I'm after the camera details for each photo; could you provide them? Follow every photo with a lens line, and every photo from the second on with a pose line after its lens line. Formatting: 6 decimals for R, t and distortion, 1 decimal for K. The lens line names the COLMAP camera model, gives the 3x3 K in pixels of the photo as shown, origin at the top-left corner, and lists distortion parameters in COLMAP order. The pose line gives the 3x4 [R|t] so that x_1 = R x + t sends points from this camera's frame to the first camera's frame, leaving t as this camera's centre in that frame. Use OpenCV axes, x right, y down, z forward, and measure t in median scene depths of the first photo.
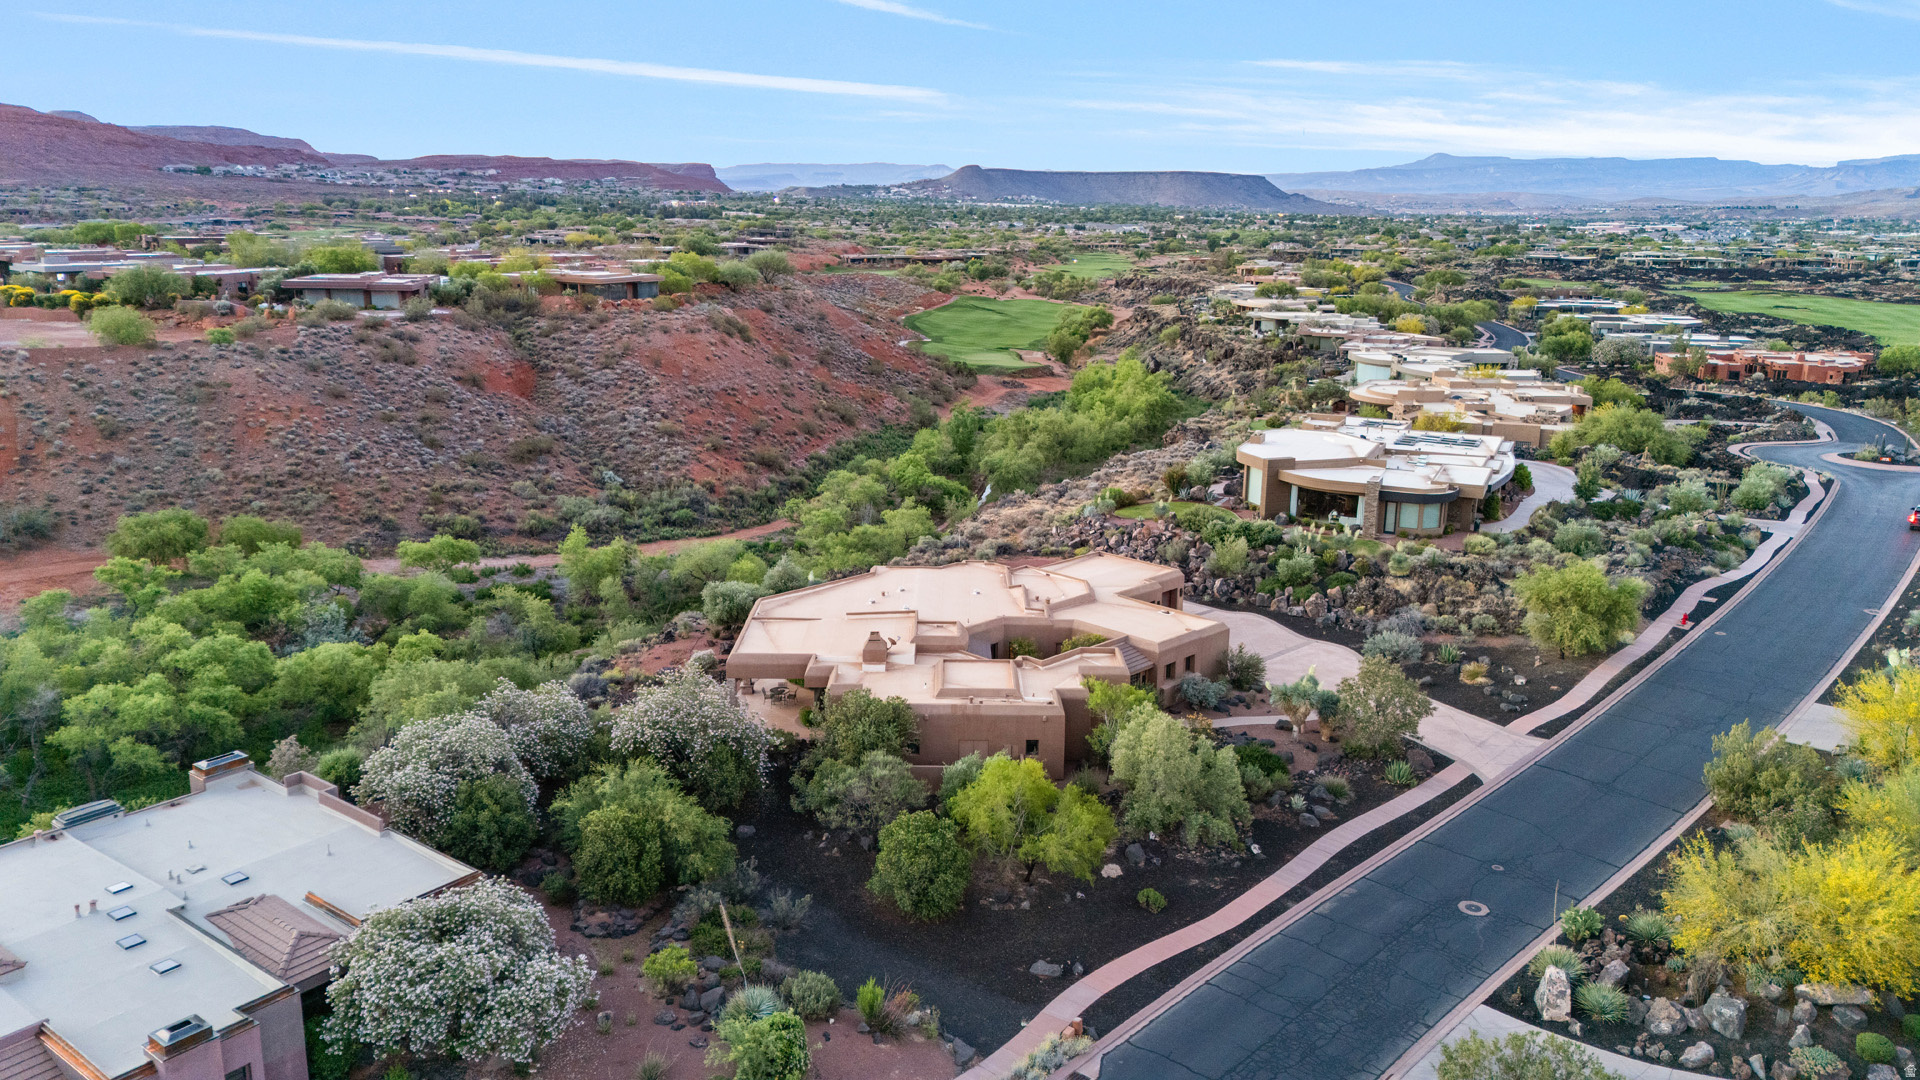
lens RADIAL K [[1427.5, 0, 960.0], [0, 1427.5, 540.0], [0, 0, 1]] dist [0.037436, -0.000964]
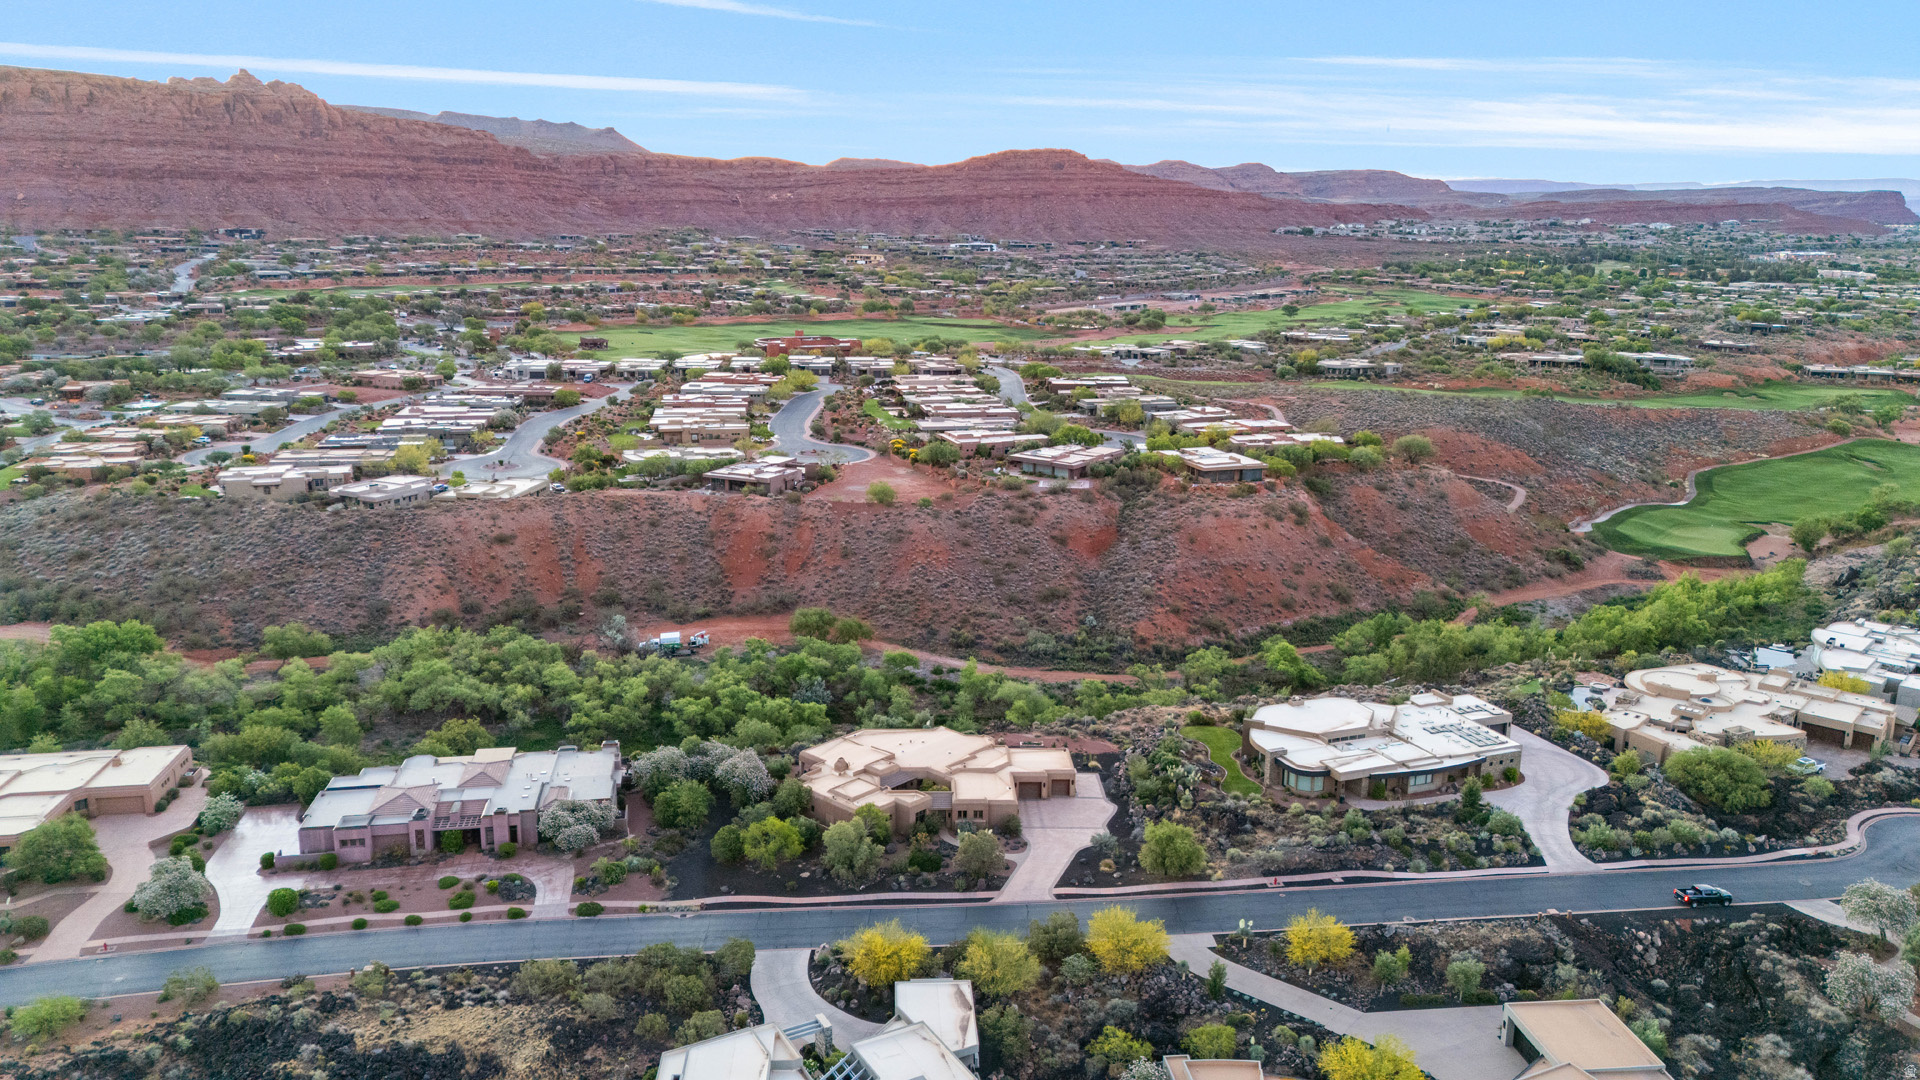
lens RADIAL K [[1427.5, 0, 960.0], [0, 1427.5, 540.0], [0, 0, 1]] dist [0.037436, -0.000964]
pose [[0.723461, 0.162630, -0.670936, 1.573518], [-0.167514, 0.984166, 0.057926, -0.449631], [0.669733, 0.070484, 0.739249, -0.603820]]
